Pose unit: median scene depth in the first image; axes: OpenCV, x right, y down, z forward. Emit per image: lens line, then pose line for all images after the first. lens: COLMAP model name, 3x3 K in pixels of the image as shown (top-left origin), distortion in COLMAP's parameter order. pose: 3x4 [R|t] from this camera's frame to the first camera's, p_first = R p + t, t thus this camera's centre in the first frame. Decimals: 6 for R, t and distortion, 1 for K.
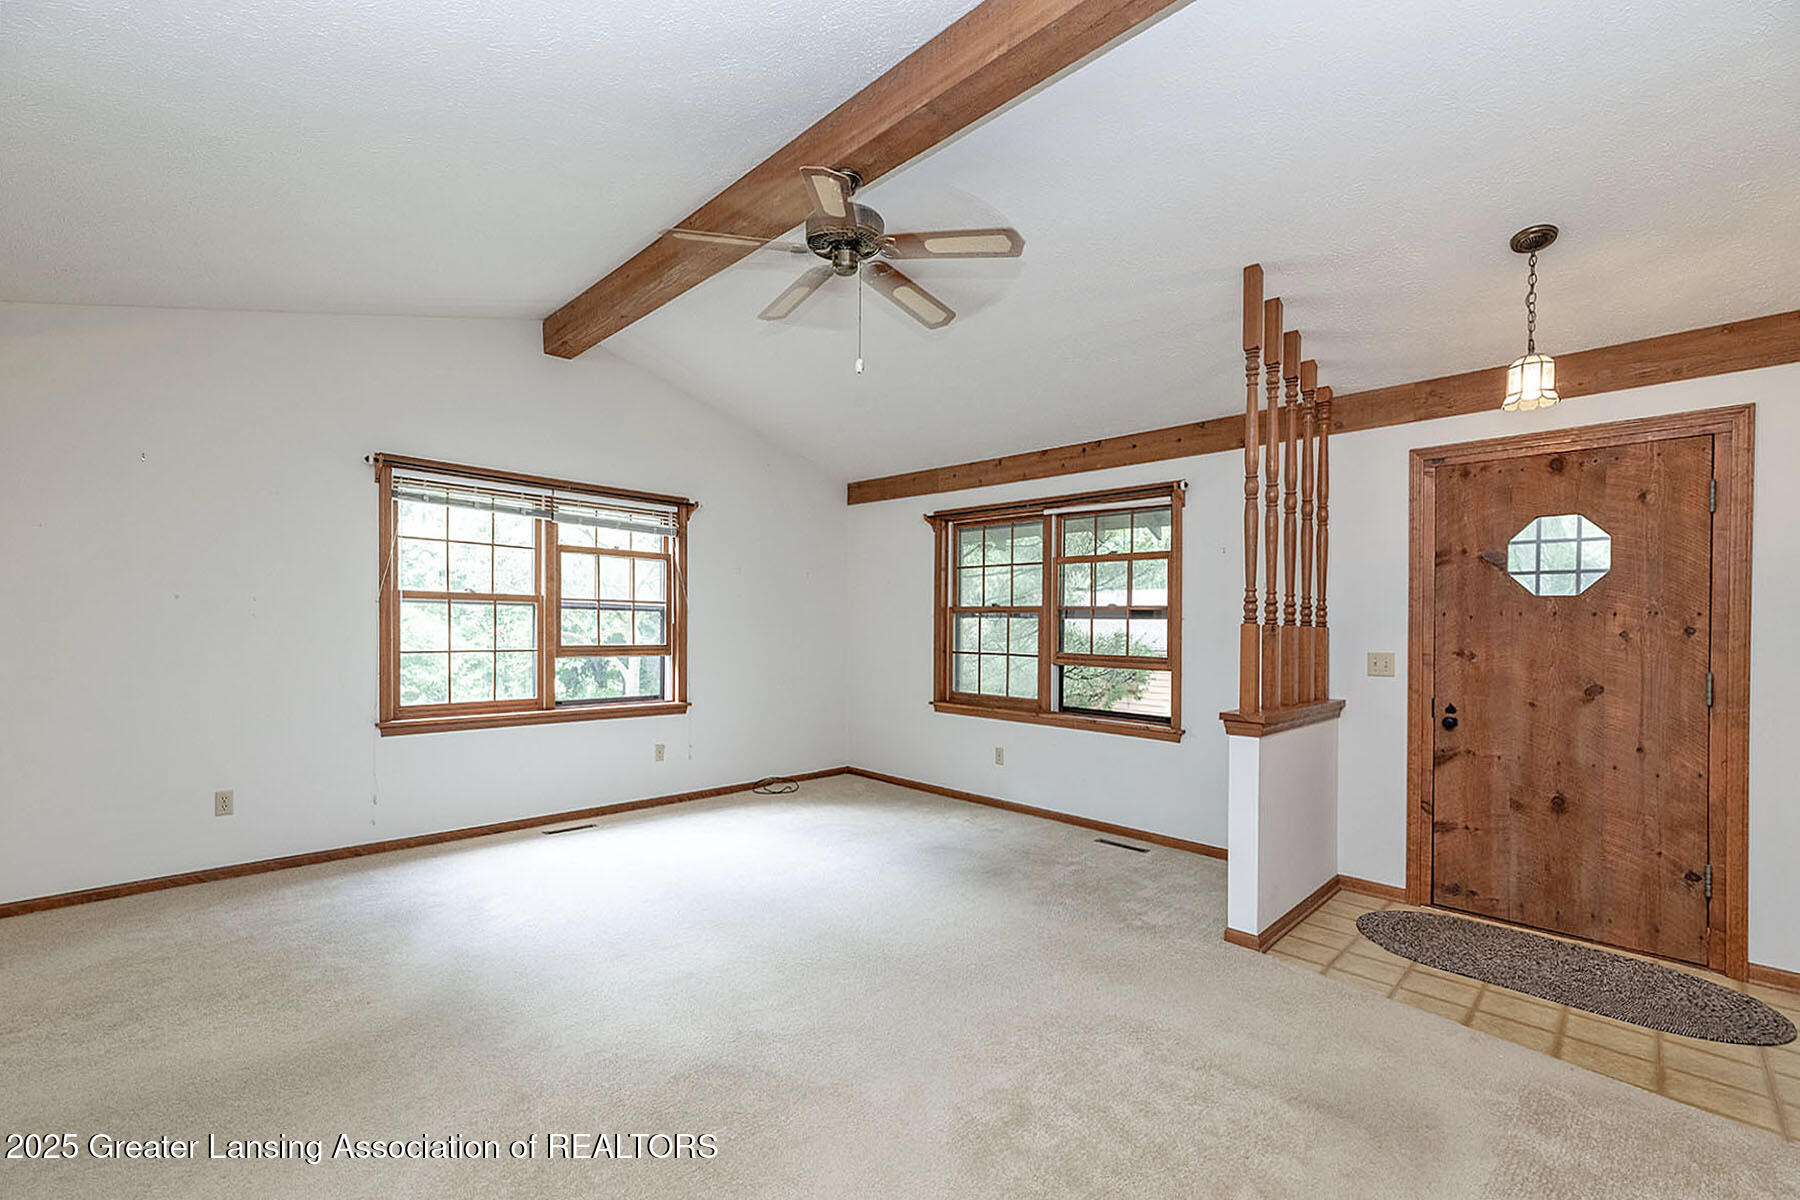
lens RADIAL K [[751.7, 0, 900.5], [0, 751.7, 606.5], [0, 0, 1]] dist [-0.000594, 0.000285]
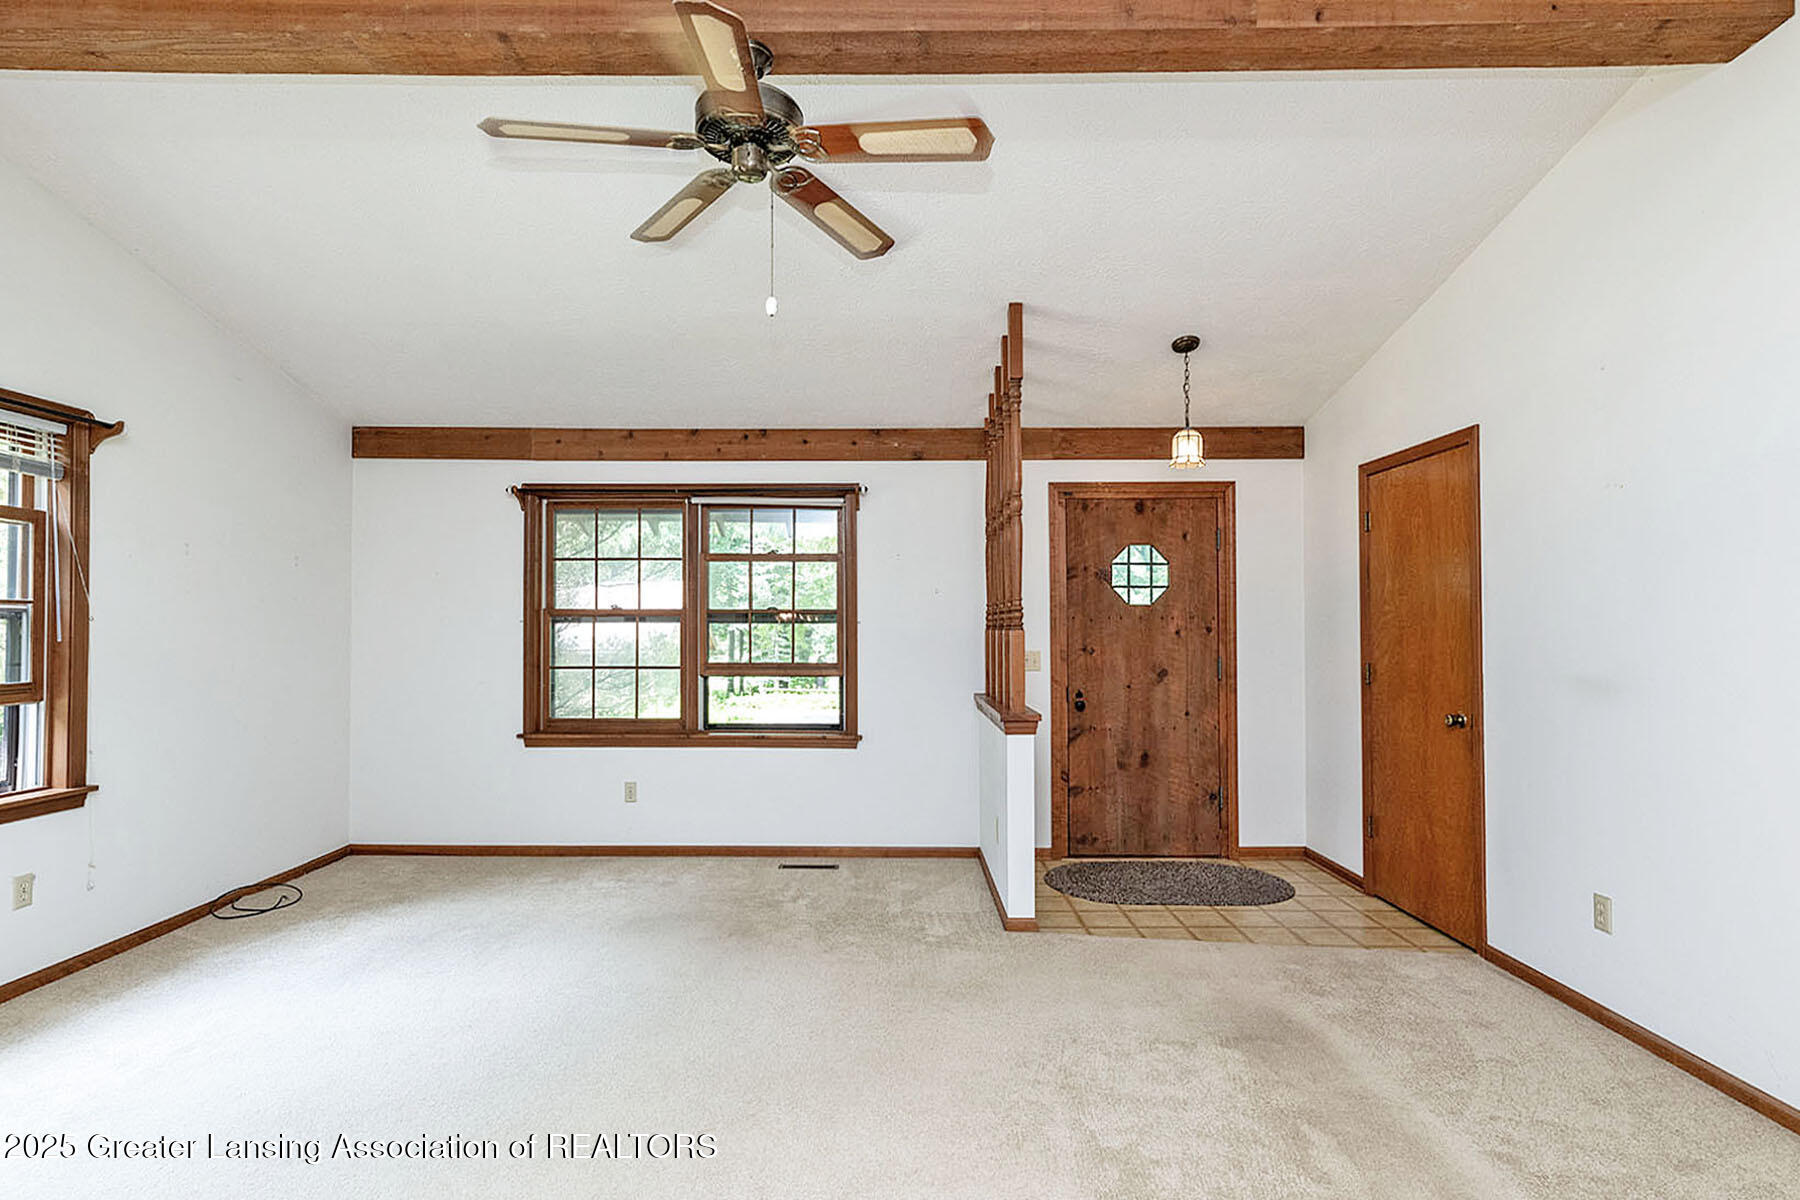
lens RADIAL K [[774.4, 0, 900.0], [0, 774.4, 600.0], [0, 0, 1]] dist [-0.000191, 0.000559]
pose [[0.713827, 0.015673, 0.700147, -0.374734], [-0.006154, 0.999851, -0.016108, 0.002466], [-0.700295, 0.007190, 0.713817, 0.287974]]
